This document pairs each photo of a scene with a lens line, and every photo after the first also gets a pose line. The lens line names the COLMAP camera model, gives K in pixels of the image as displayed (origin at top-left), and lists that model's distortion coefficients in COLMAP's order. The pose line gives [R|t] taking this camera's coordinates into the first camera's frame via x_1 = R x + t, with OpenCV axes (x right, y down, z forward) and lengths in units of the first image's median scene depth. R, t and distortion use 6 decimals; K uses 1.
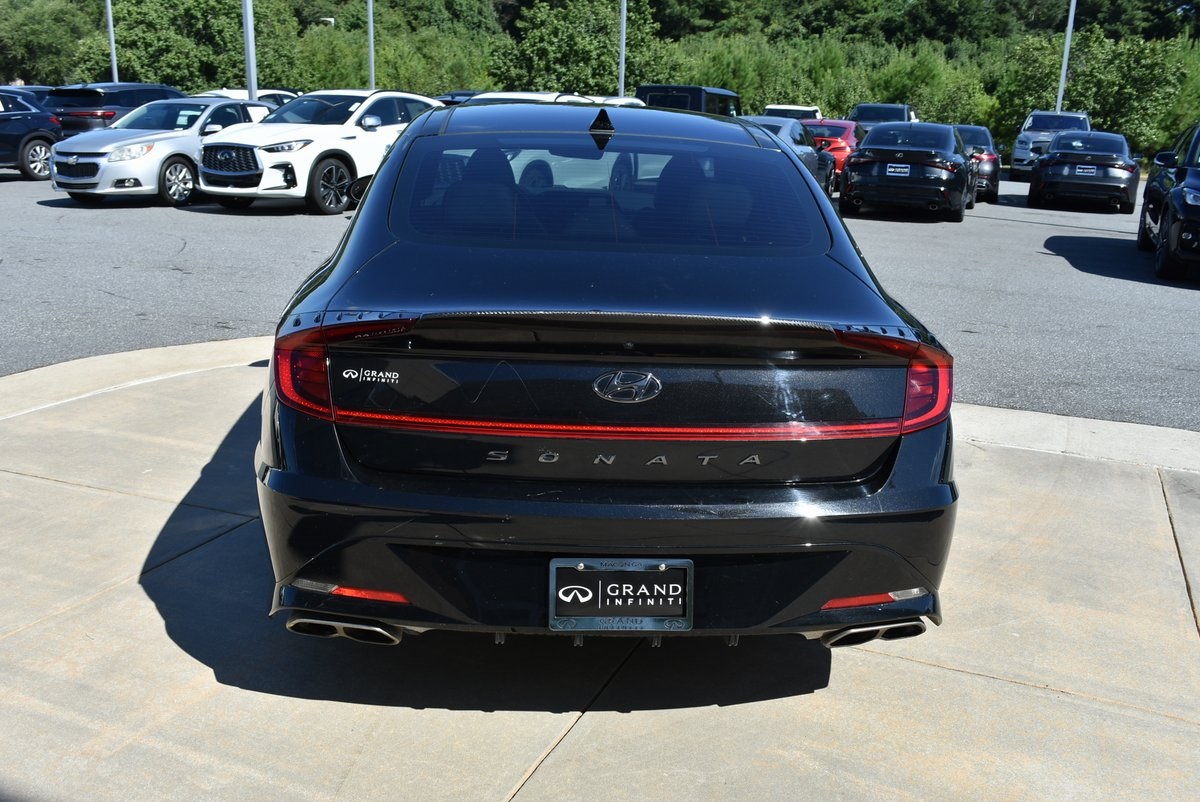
lens RADIAL K [[1155.5, 0, 600.0], [0, 1155.5, 401.0], [0, 0, 1]] dist [-0.010708, 0.005578]
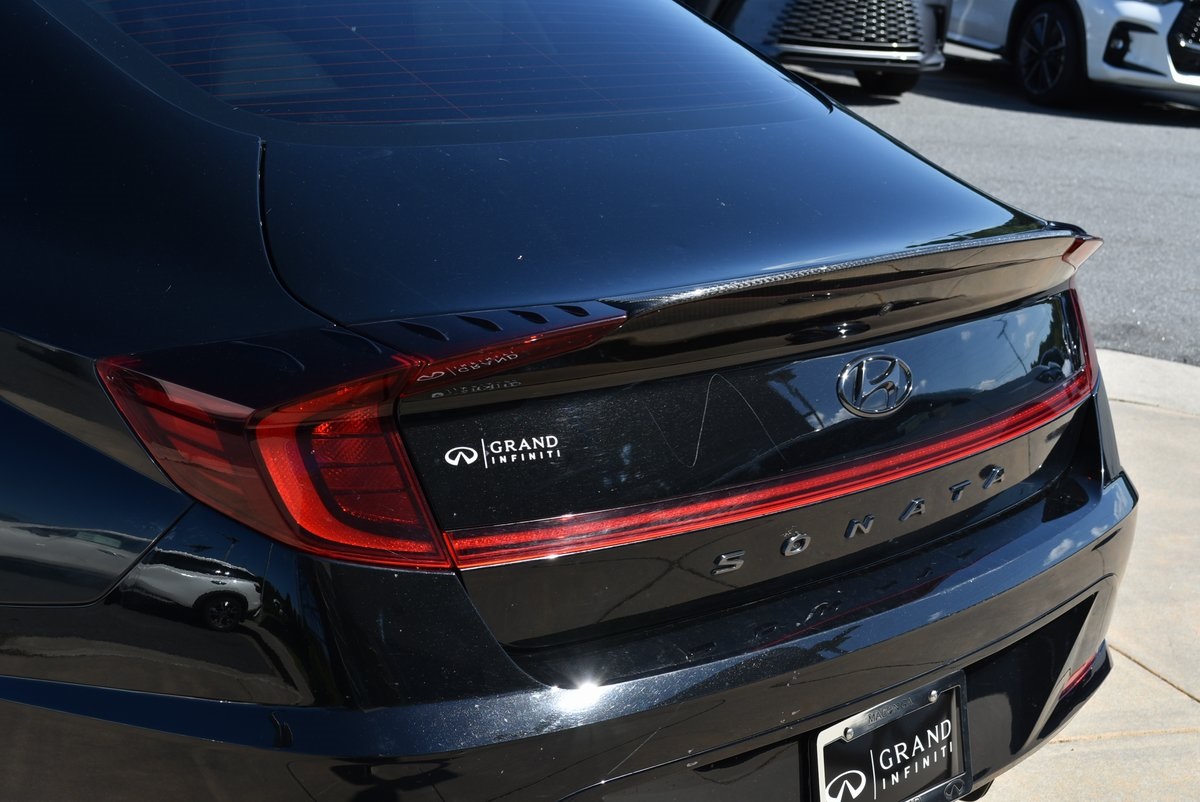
lens RADIAL K [[2228.0, 0, 600.0], [0, 2228.0, 401.0], [0, 0, 1]] dist [-0.037476, -0.008411]
pose [[0.709901, -0.166517, 0.684333, -0.043206], [0.134626, 0.985815, 0.100221, -0.006986], [-0.691315, 0.020982, 0.722249, 0.019011]]
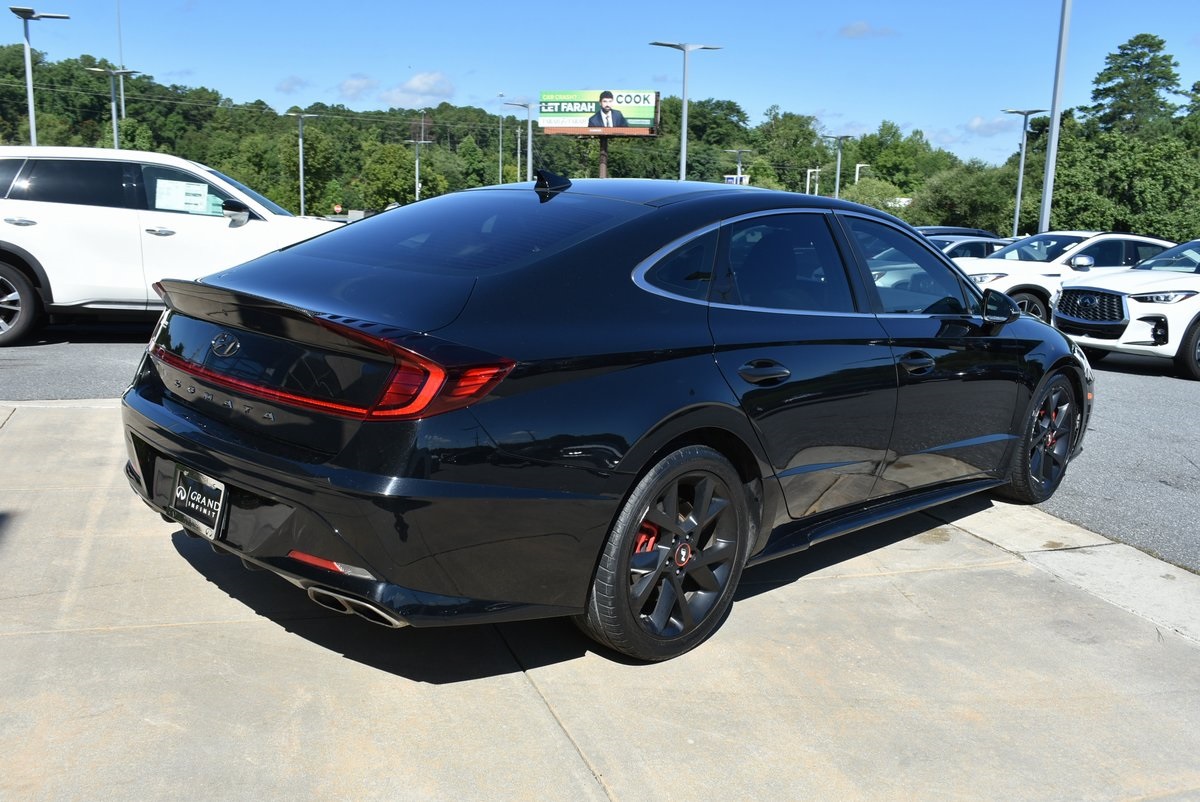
lens RADIAL K [[1074.1, 0, 584.7], [0, 1074.1, 420.4], [0, 0, 1]] dist [-0.013318, -0.000245]
pose [[0.667837, 0.154229, -0.728153, 0.066573], [-0.231080, 0.972917, -0.005867, -0.000907], [0.707528, 0.172180, 0.685389, 0.026265]]
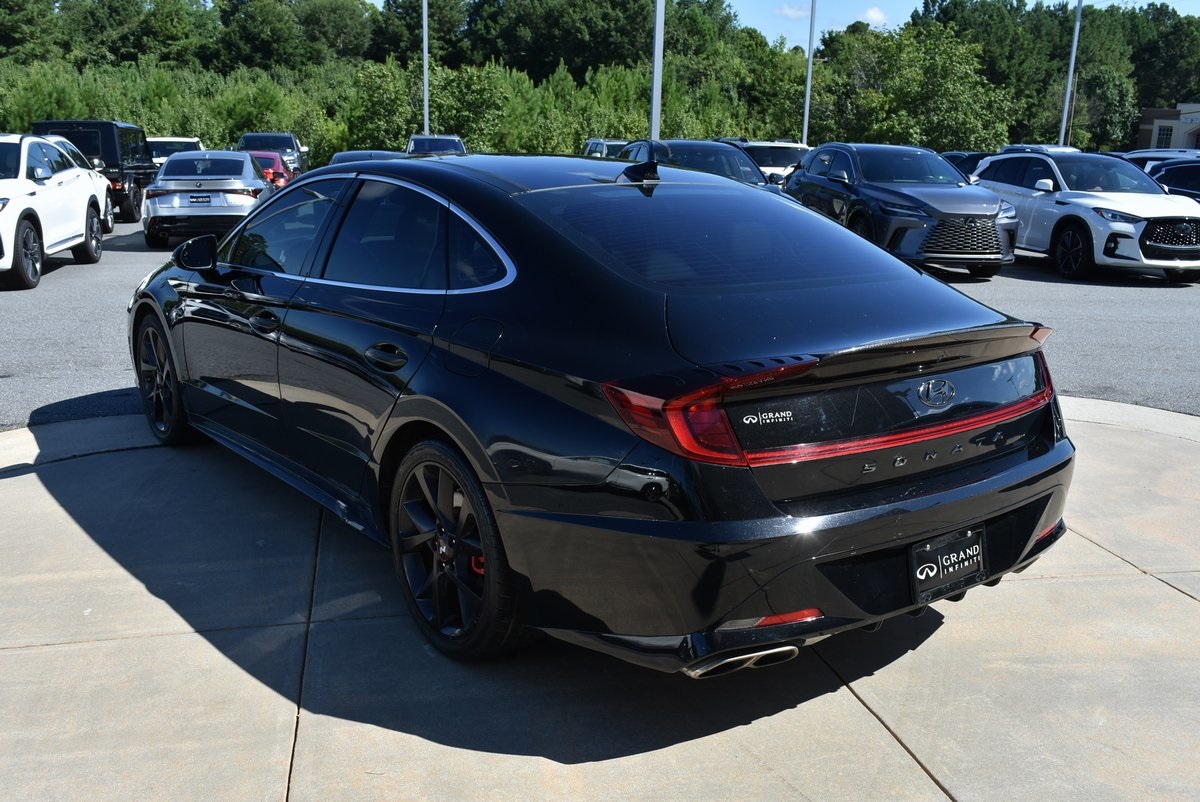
lens RADIAL K [[1155.5, 0, 600.0], [0, 1155.5, 401.0], [0, 0, 1]] dist [-0.010708, 0.005578]
pose [[0.833150, -0.152963, 0.531474, -0.050933], [0.163486, 0.986161, 0.027542, -0.005246], [-0.528332, 0.063942, 0.846627, 0.009019]]
